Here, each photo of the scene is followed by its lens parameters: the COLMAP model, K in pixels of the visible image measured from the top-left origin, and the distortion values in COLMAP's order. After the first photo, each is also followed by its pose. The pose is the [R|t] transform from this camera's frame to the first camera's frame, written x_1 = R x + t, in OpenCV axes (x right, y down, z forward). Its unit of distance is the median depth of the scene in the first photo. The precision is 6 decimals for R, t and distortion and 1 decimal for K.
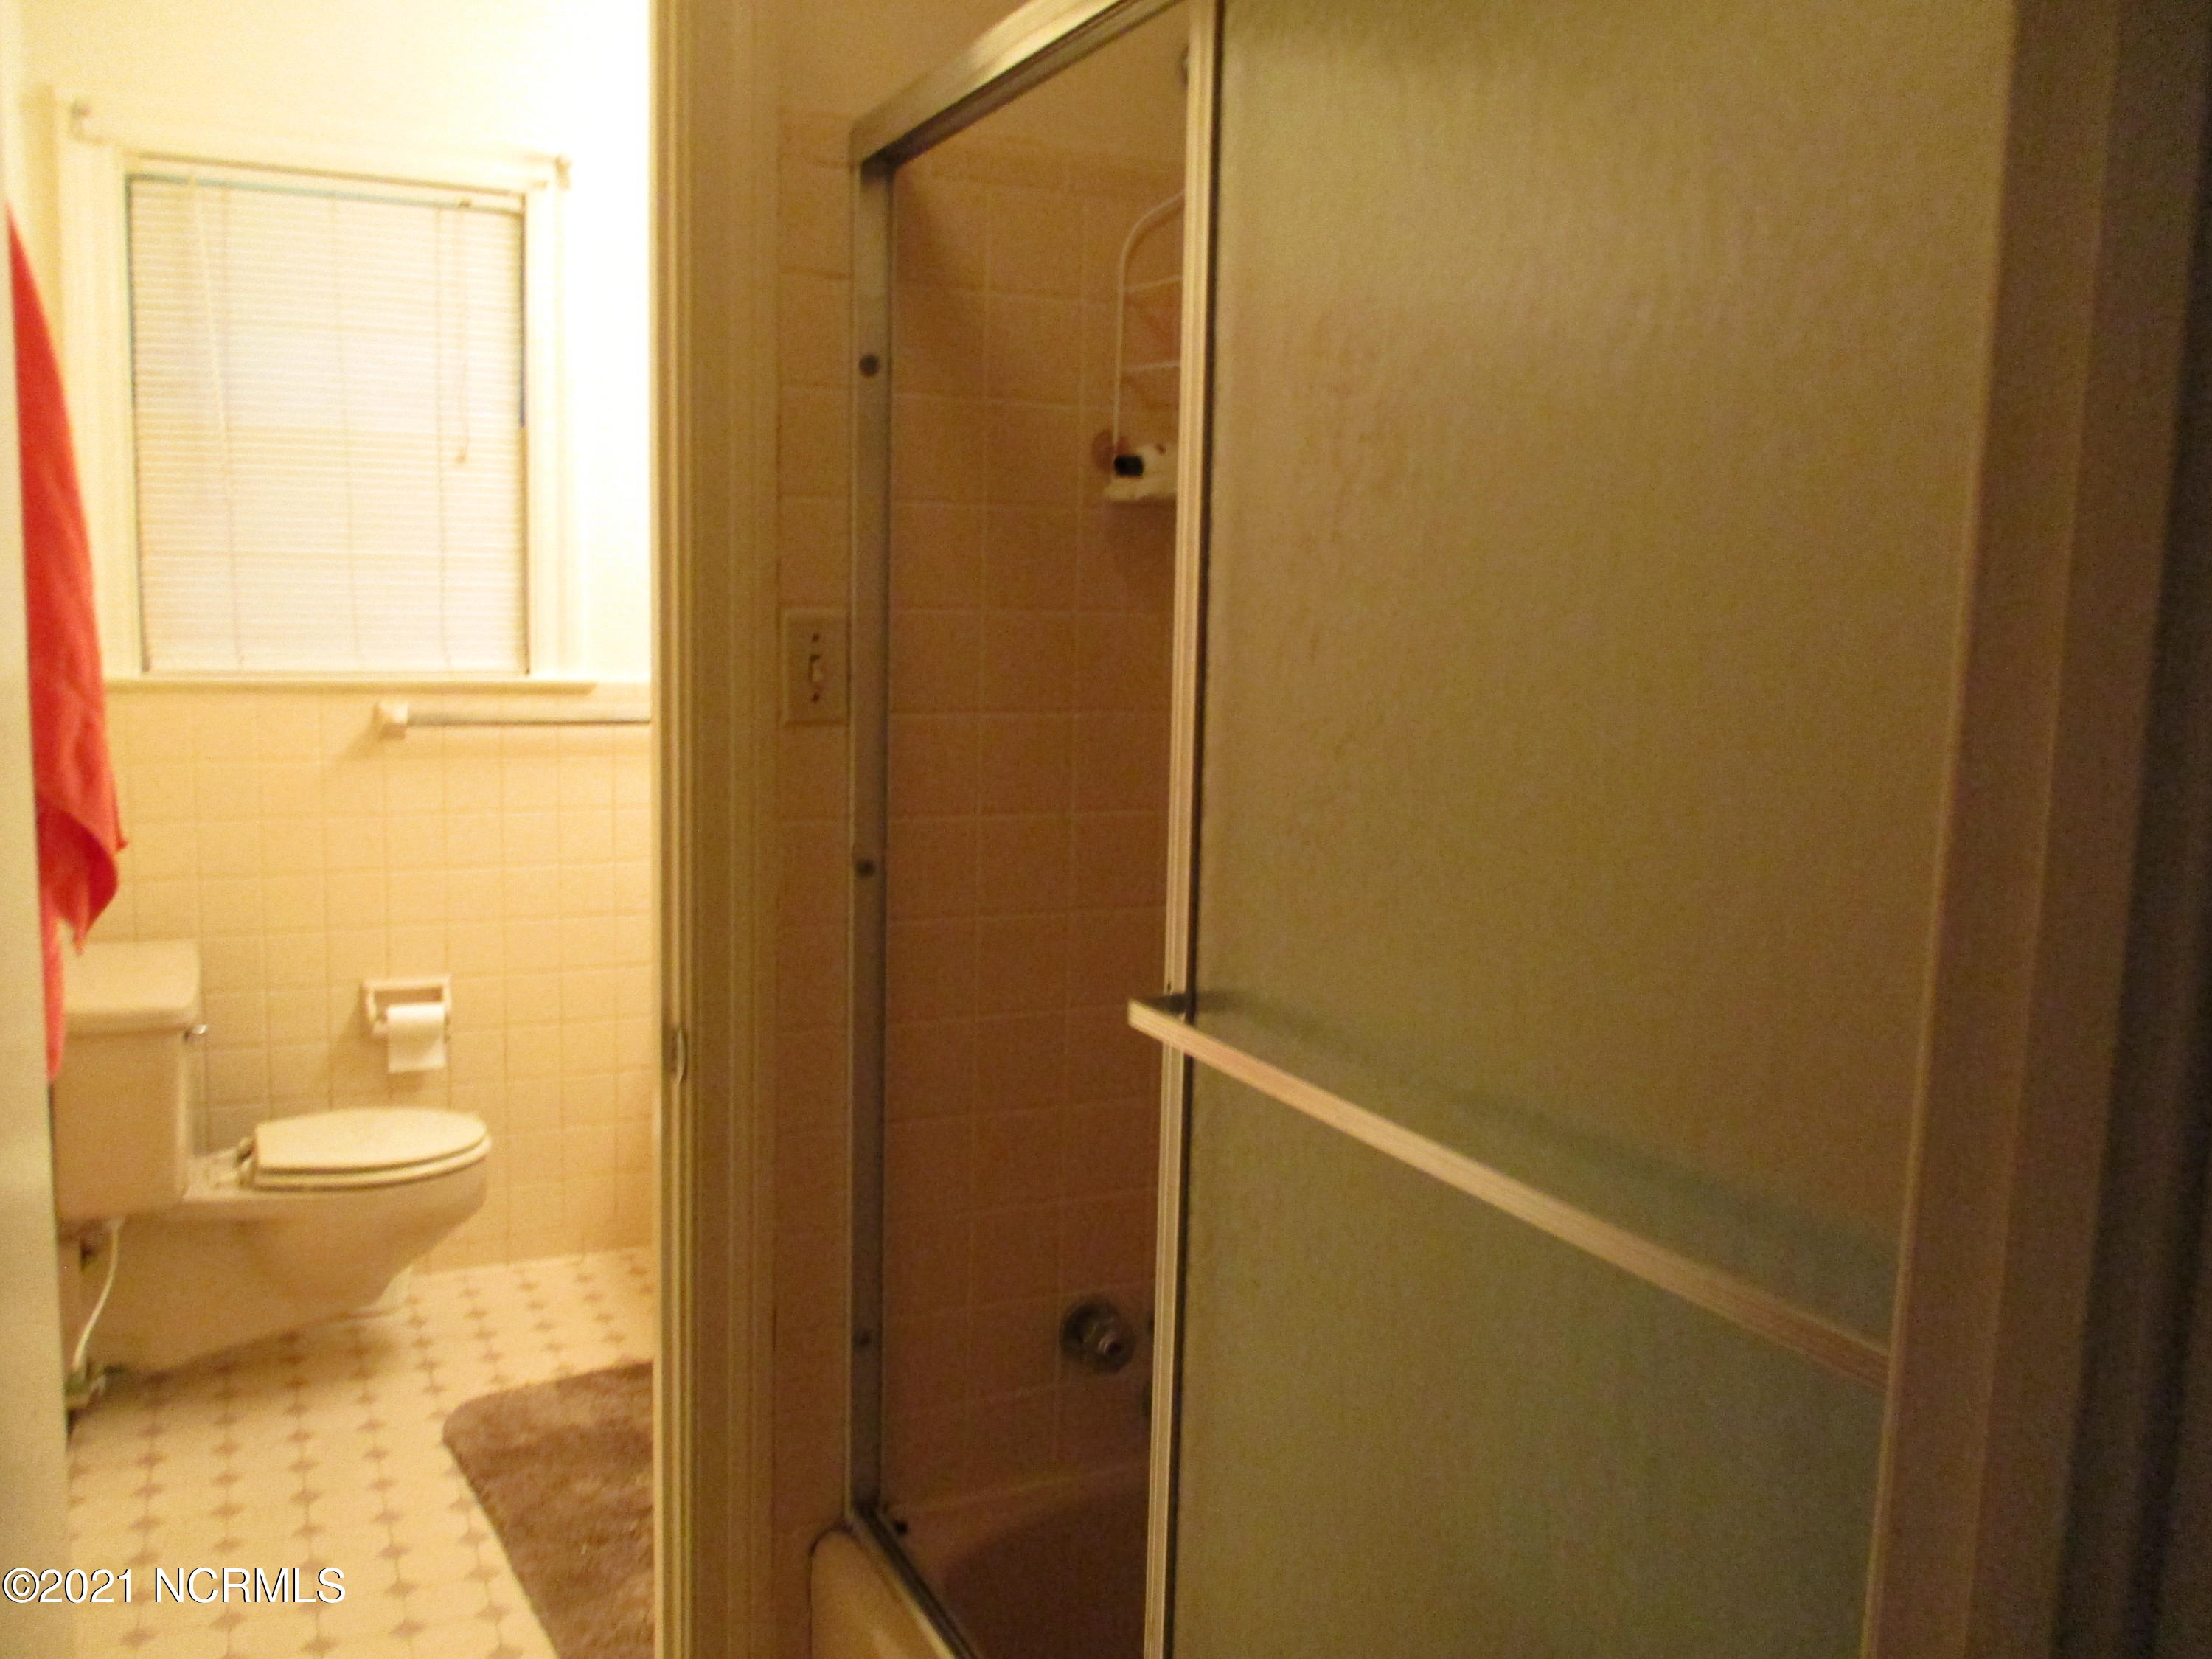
lens RADIAL K [[1859.2, 0, 1113.6], [0, 1859.2, 820.4], [0, 0, 1]] dist [-0.018426, -0.018008]
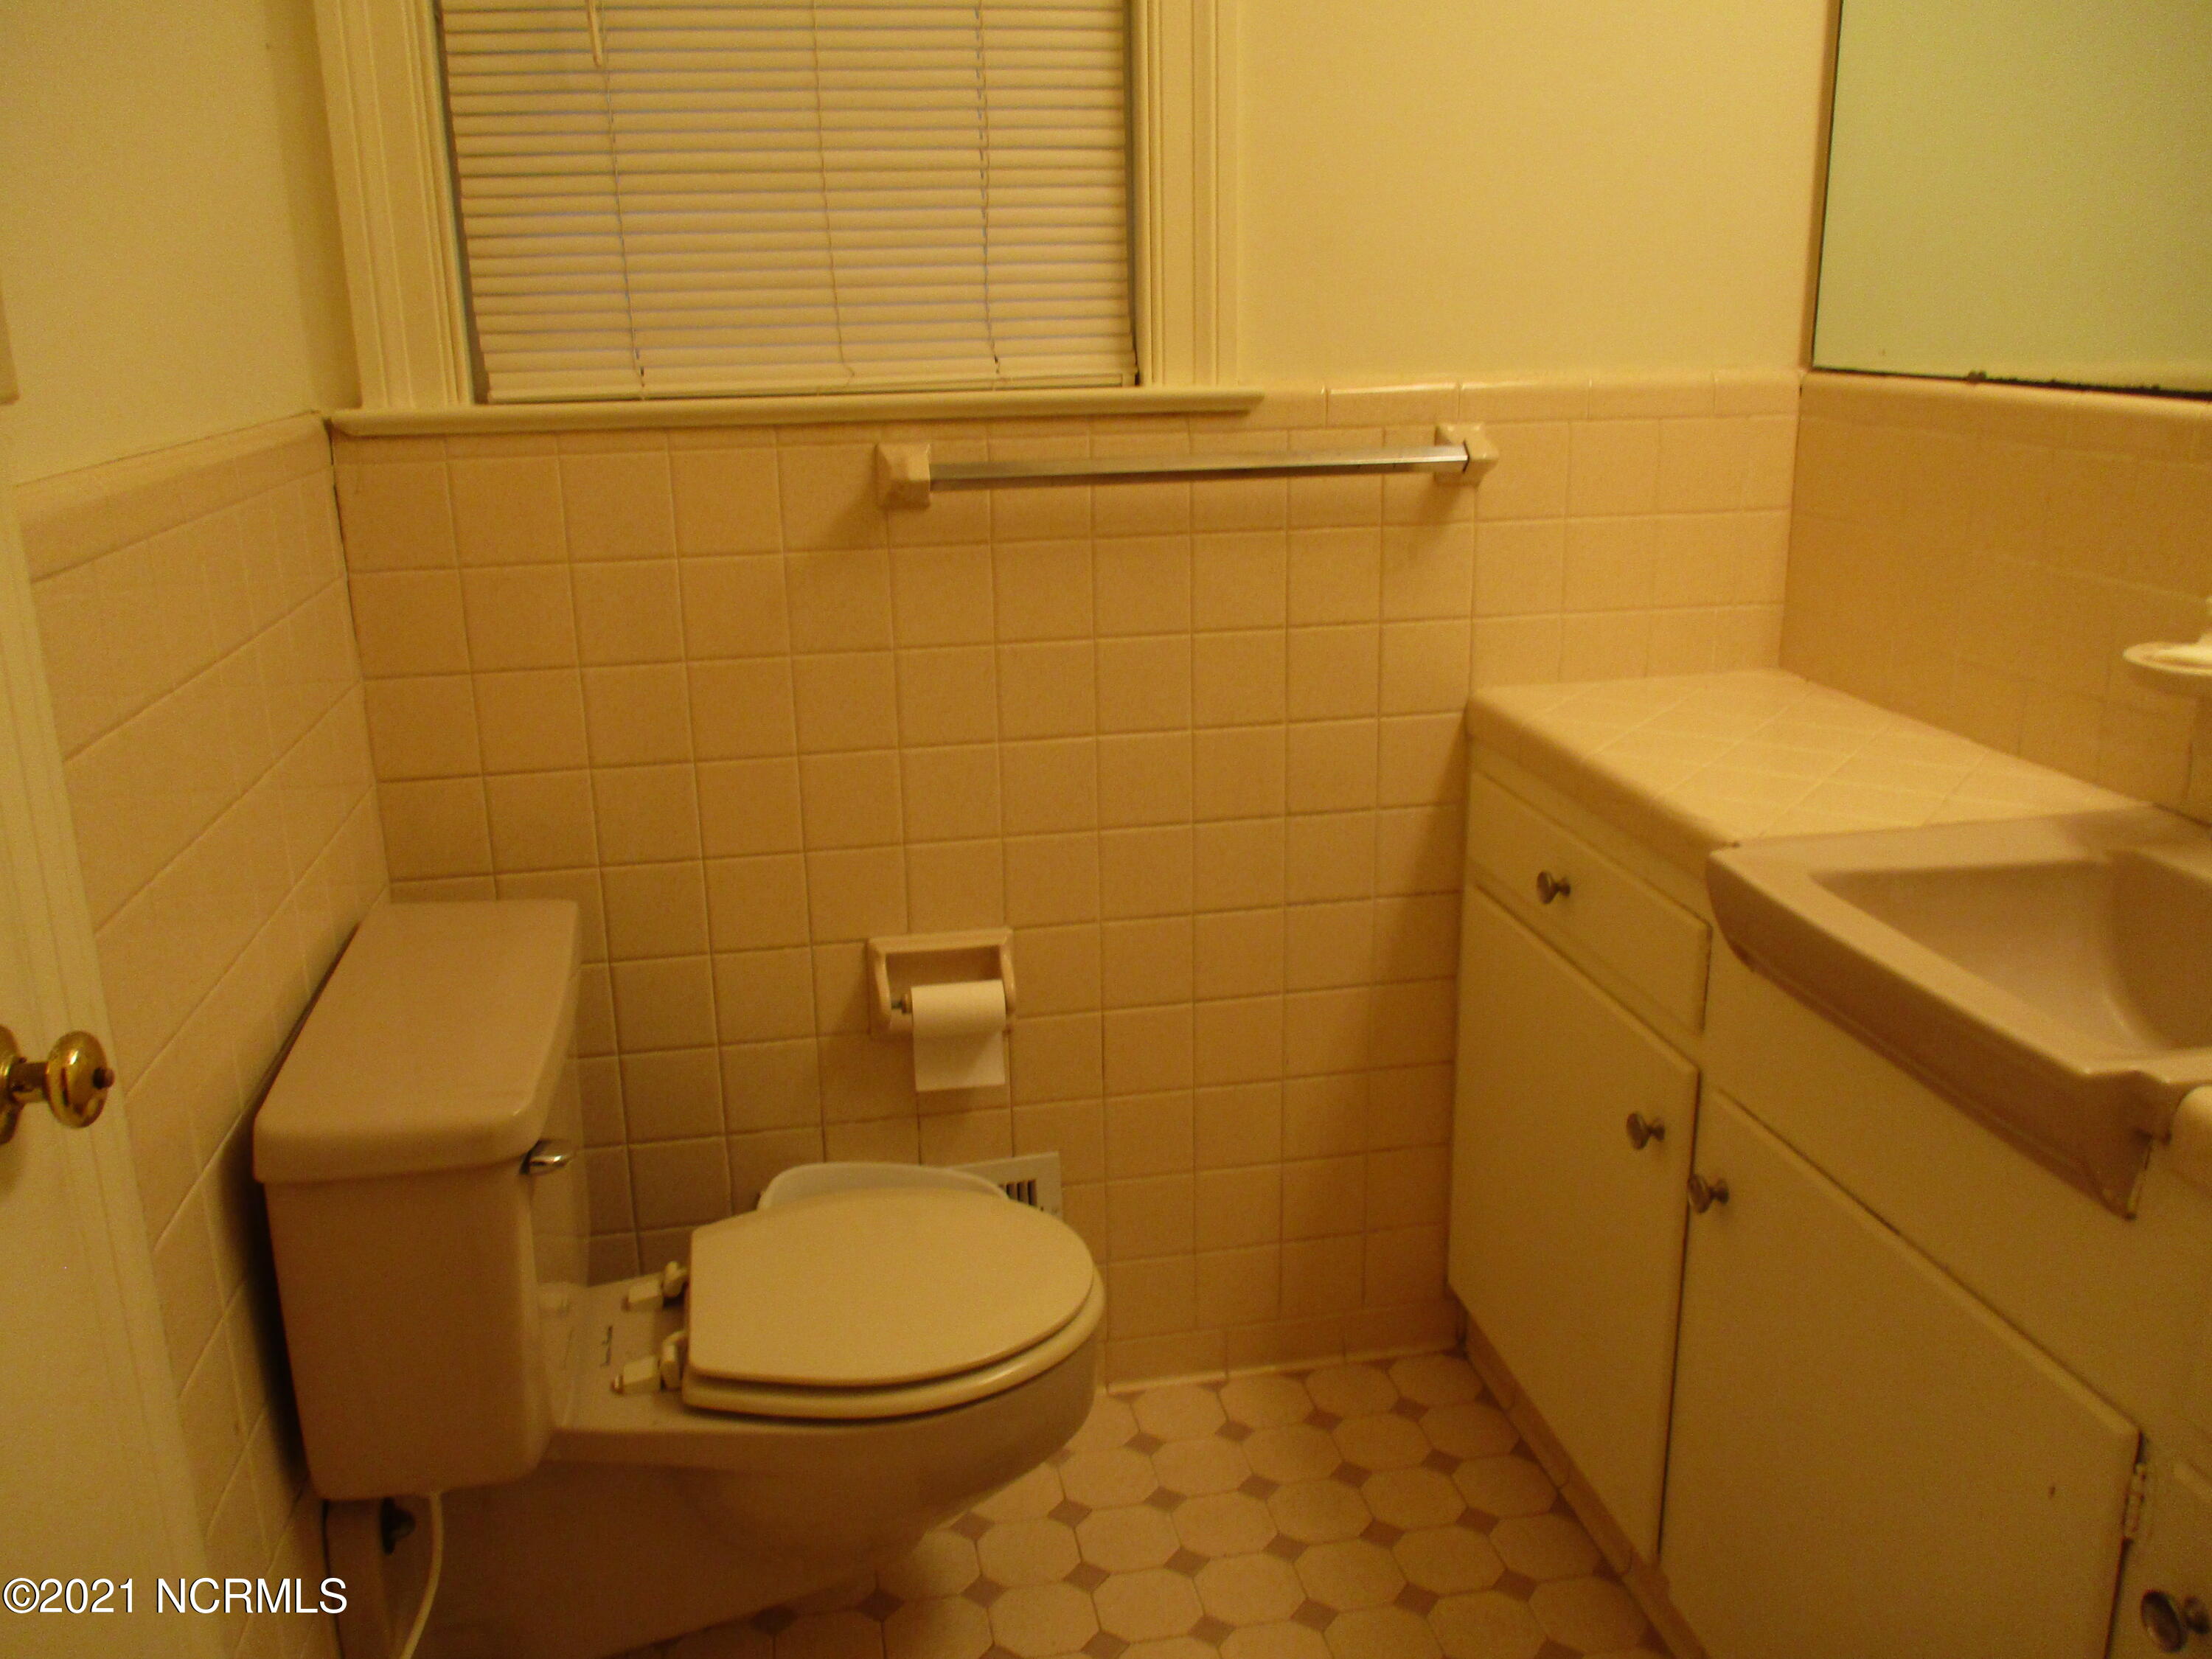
lens RADIAL K [[1859.2, 0, 1105.5], [0, 1859.2, 837.1], [0, 0, 1]] dist [-0.018426, -0.018008]
pose [[0.965947, 0.032699, -0.256667, -0.186654], [0.010518, 0.986200, 0.165226, -0.039109], [0.258527, -0.162299, 0.952272, 0.473649]]
